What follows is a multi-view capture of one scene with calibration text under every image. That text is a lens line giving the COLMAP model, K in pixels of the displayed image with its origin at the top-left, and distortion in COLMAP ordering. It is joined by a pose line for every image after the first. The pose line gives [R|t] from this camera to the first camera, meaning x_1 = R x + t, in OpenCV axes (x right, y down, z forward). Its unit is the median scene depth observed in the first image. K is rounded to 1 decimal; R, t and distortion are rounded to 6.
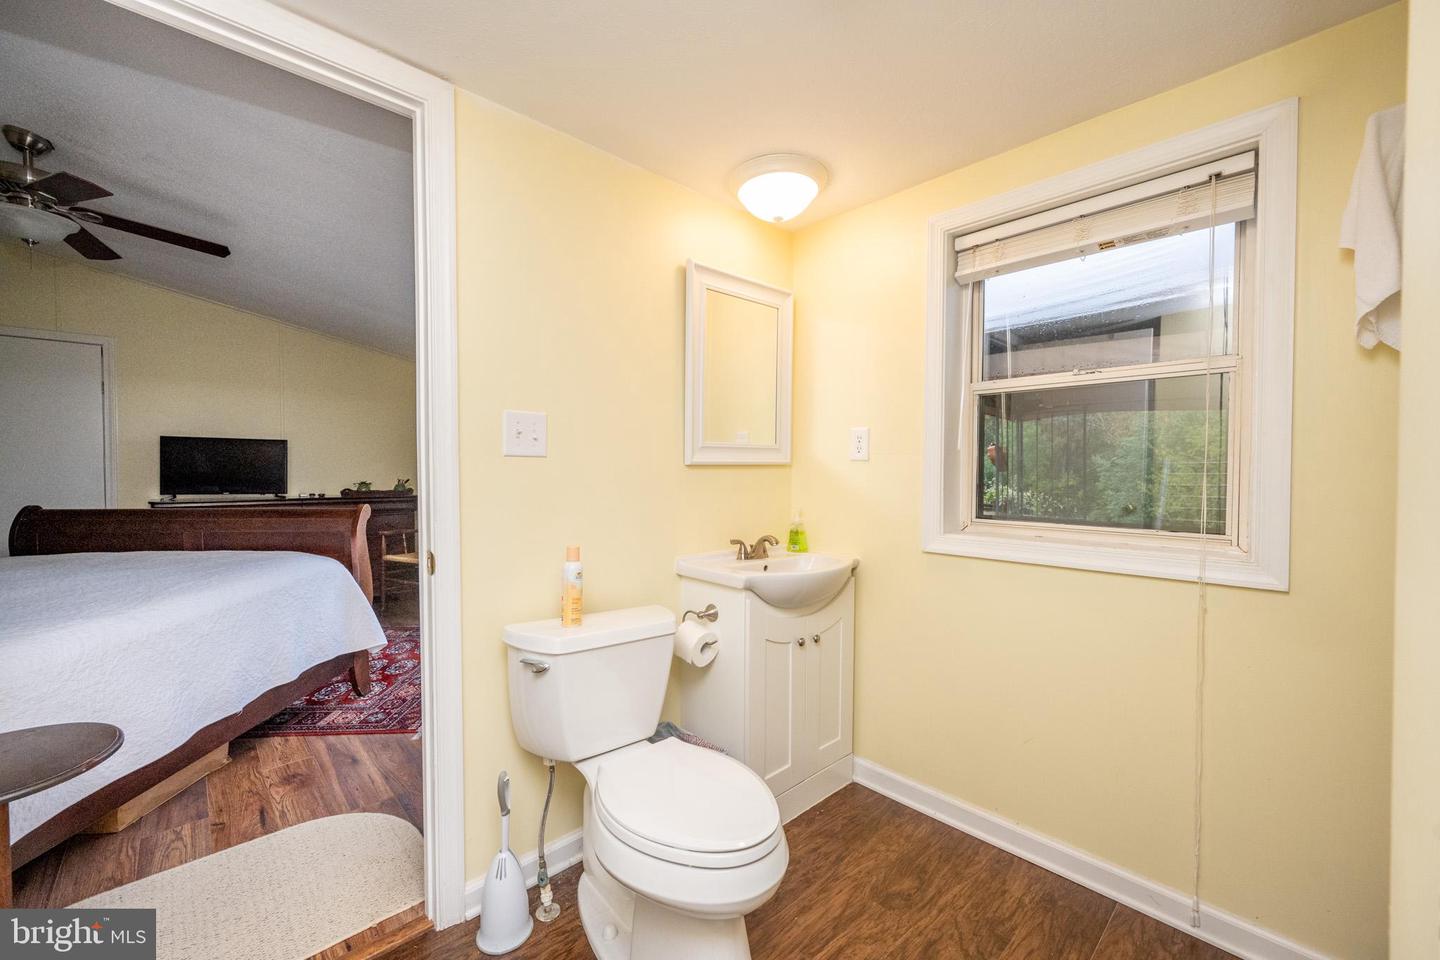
lens RADIAL K [[582.9, 0, 720.0], [0, 582.9, 480.0], [0, 0, 1]] dist [-0.000773, -0.000098]
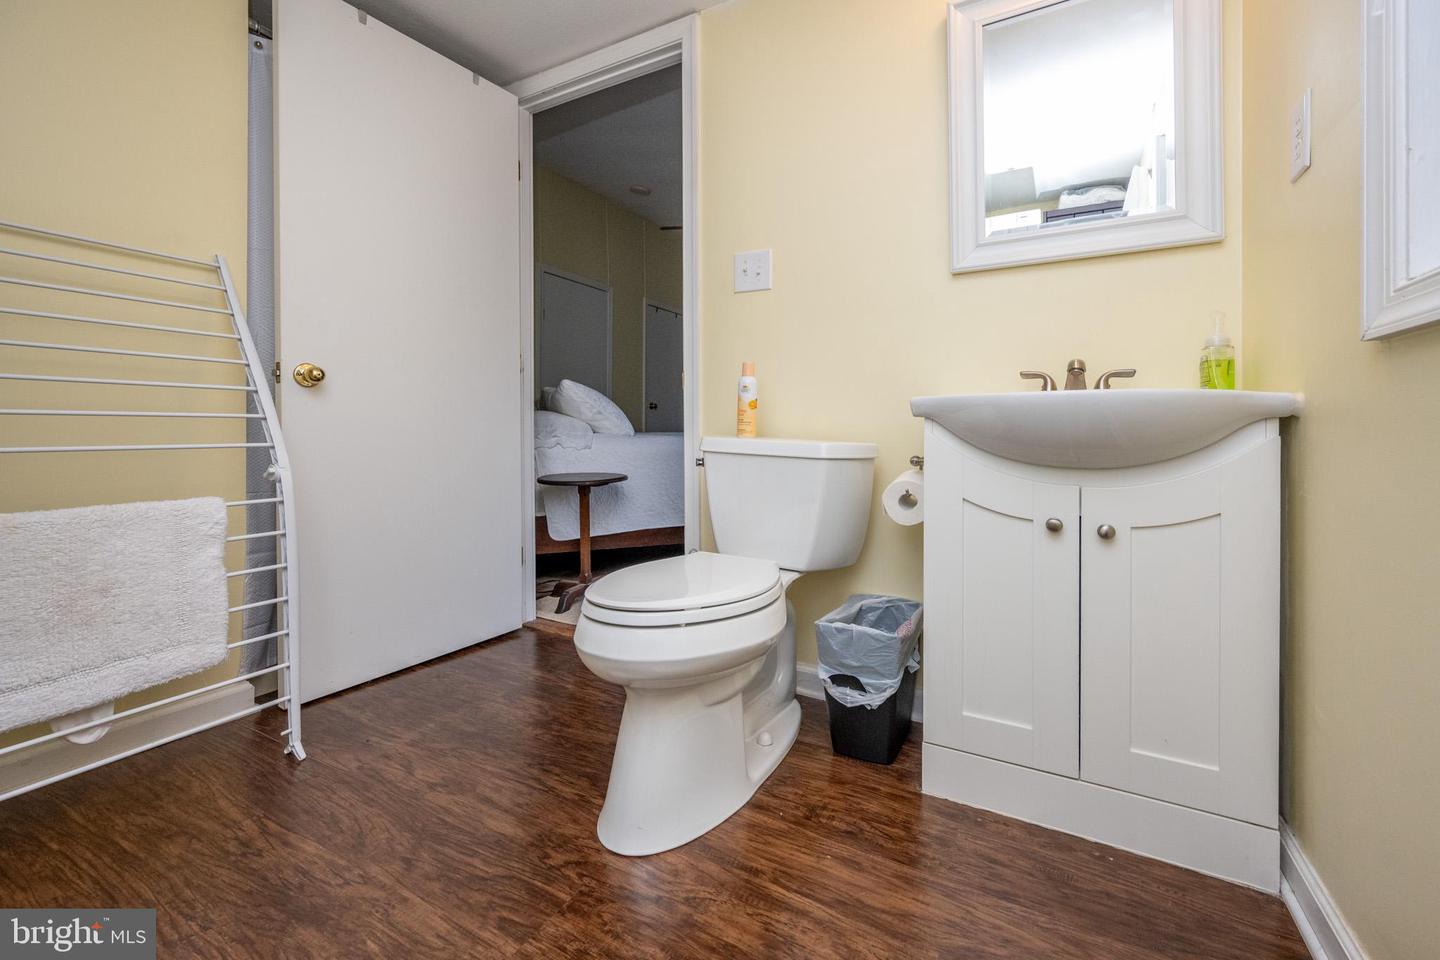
lens RADIAL K [[581.0, 0, 722.7], [0, 581.0, 419.5], [0, 0, 1]] dist [-0.000764, -0.000054]
pose [[0.300448, -0.014493, -0.953688, 0.764748], [-0.006184, 0.999834, -0.017142, 0.236574], [0.953778, 0.011048, 0.300309, 0.658626]]
